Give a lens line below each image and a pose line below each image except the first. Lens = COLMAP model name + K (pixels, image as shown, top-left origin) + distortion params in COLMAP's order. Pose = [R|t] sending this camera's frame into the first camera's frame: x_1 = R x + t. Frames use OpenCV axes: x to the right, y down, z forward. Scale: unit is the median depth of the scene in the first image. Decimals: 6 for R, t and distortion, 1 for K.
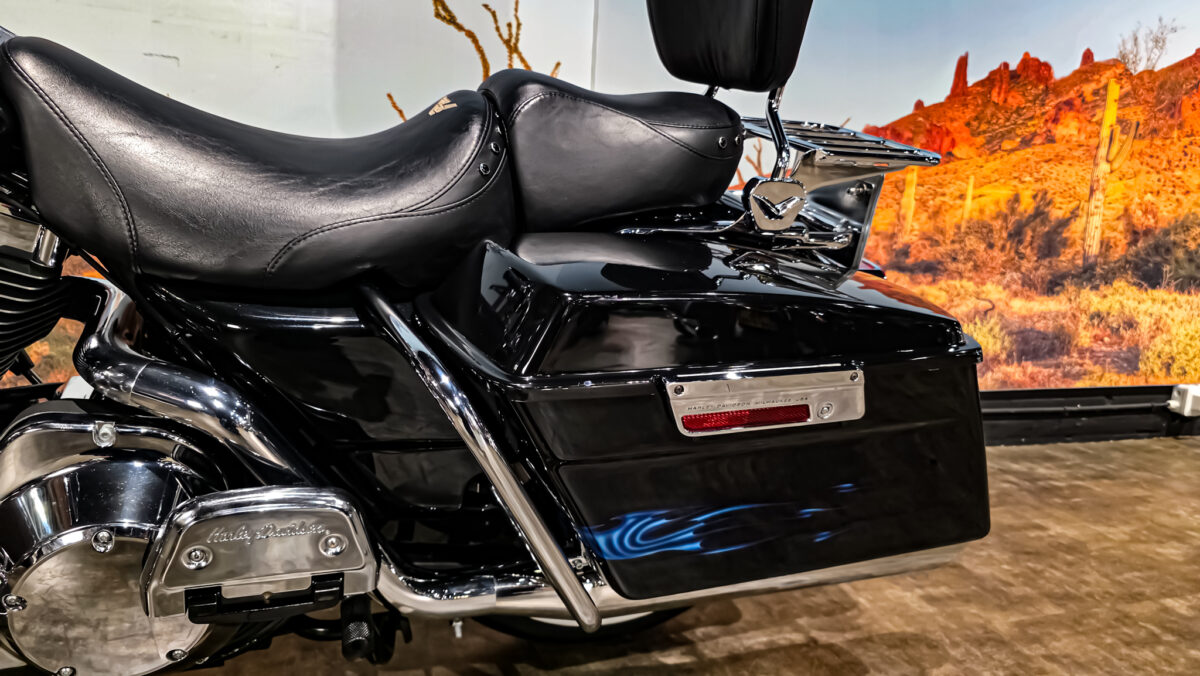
lens RADIAL K [[806.9, 0, 603.7], [0, 806.9, 357.3], [0, 0, 1]] dist [0.049118, -0.047084]
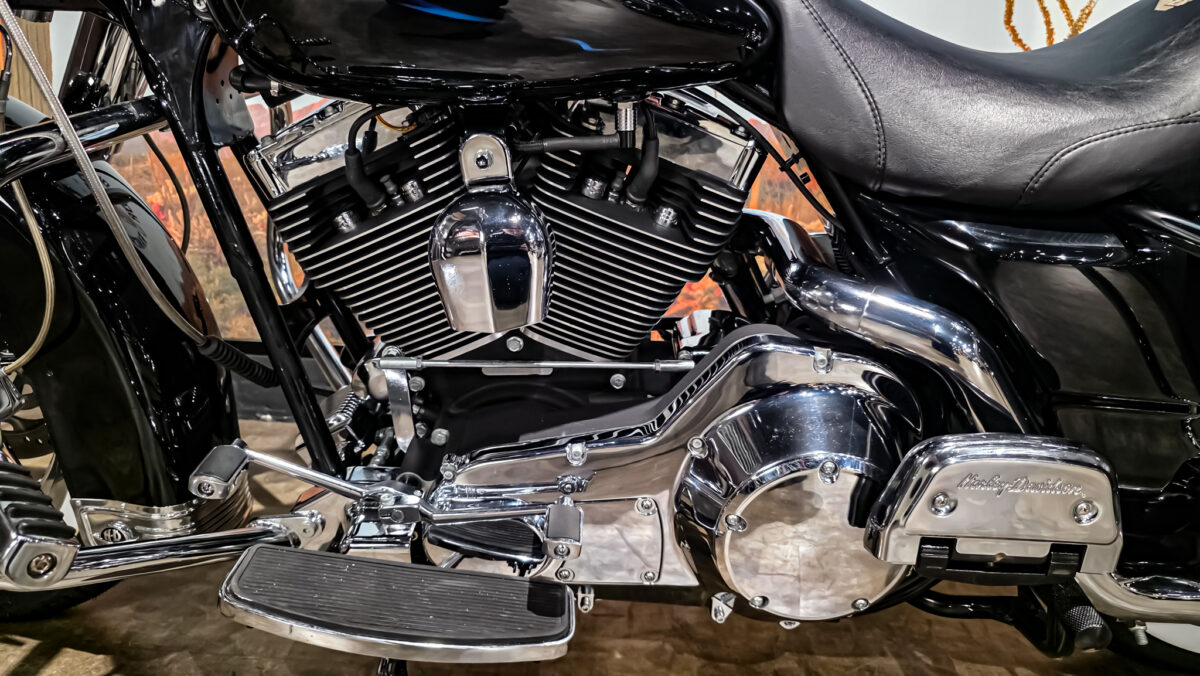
lens RADIAL K [[806.9, 0, 595.9], [0, 806.9, 342.2], [0, 0, 1]] dist [0.049118, -0.047084]
pose [[0.927886, 0.063360, -0.367442, -0.214466], [-0.064230, 0.997886, 0.009876, 0.033339], [0.367291, 0.014437, 0.929994, 0.012378]]
